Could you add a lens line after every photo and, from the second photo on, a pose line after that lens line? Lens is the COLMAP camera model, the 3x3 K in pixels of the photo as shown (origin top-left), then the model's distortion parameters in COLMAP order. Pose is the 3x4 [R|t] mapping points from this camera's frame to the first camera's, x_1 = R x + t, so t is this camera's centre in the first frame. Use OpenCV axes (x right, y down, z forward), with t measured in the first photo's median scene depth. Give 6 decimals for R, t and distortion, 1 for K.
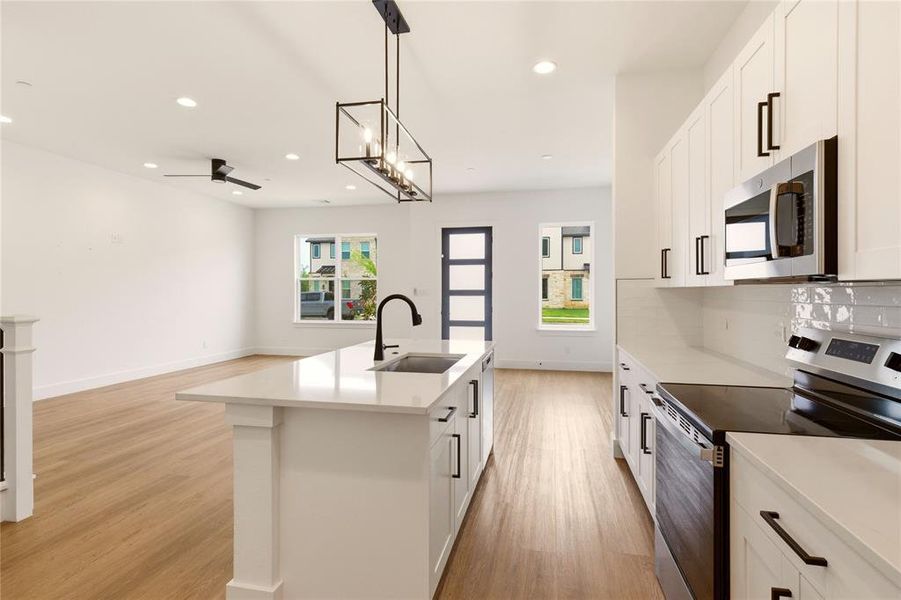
lens RADIAL K [[465.2, 0, 469.0], [0, 465.2, 294.0], [0, 0, 1]] dist [0.003033, 0.000243]
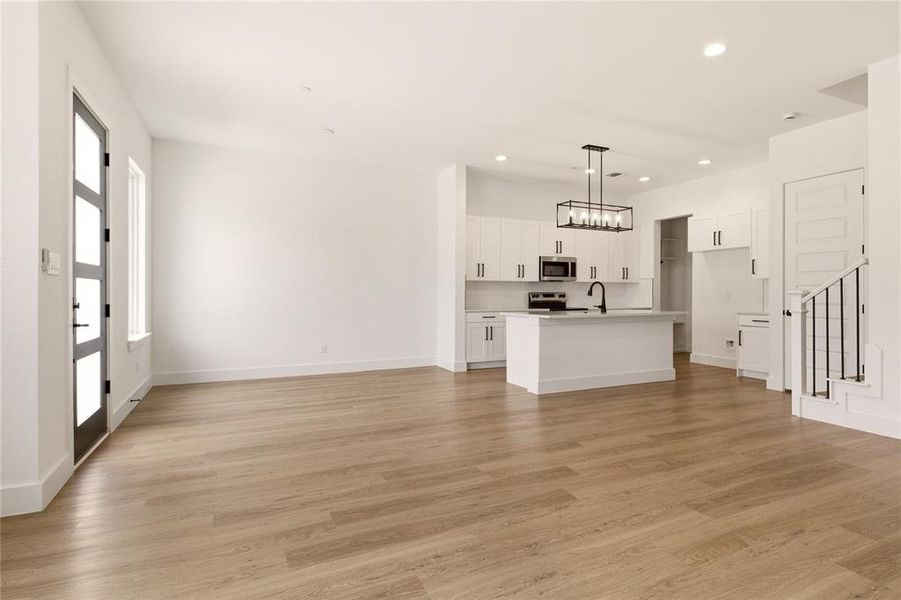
lens RADIAL K [[465.2, 0, 469.0], [0, 465.2, 294.0], [0, 0, 1]] dist [0.003033, 0.000243]
pose [[-0.615343, 0.001384, 0.788258, -0.531832], [0.002586, 0.999997, 0.000263, 0.018465], [-0.788255, 0.002200, -0.615345, 0.999806]]
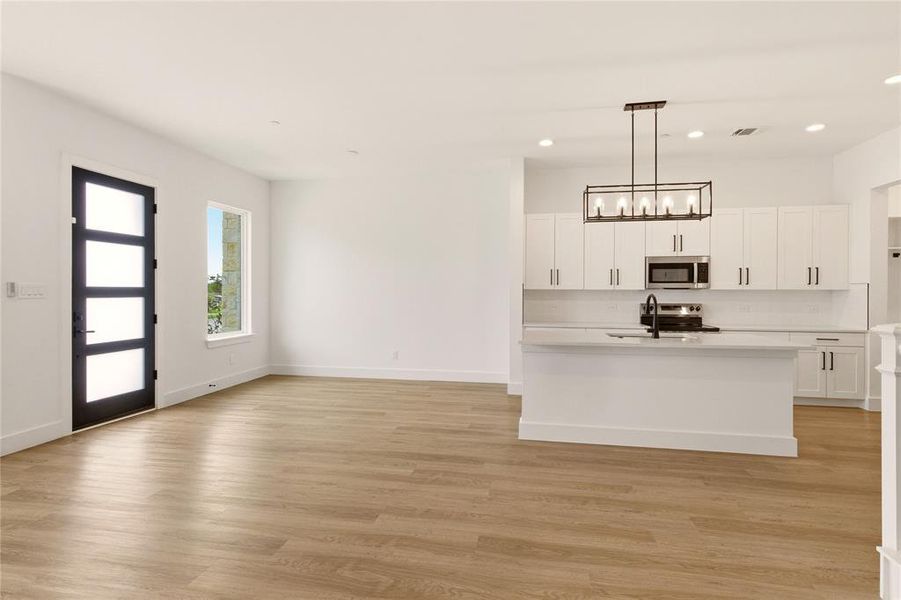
lens RADIAL K [[458.6, 0, 457.3], [0, 458.6, 291.9], [0, 0, 1]] dist [0.000833, -0.000534]
pose [[-0.026133, -0.000322, 0.999658, -0.584611], [-0.001335, 0.999999, 0.000287, -0.003733], [-0.999658, -0.001327, -0.026133, 0.598976]]
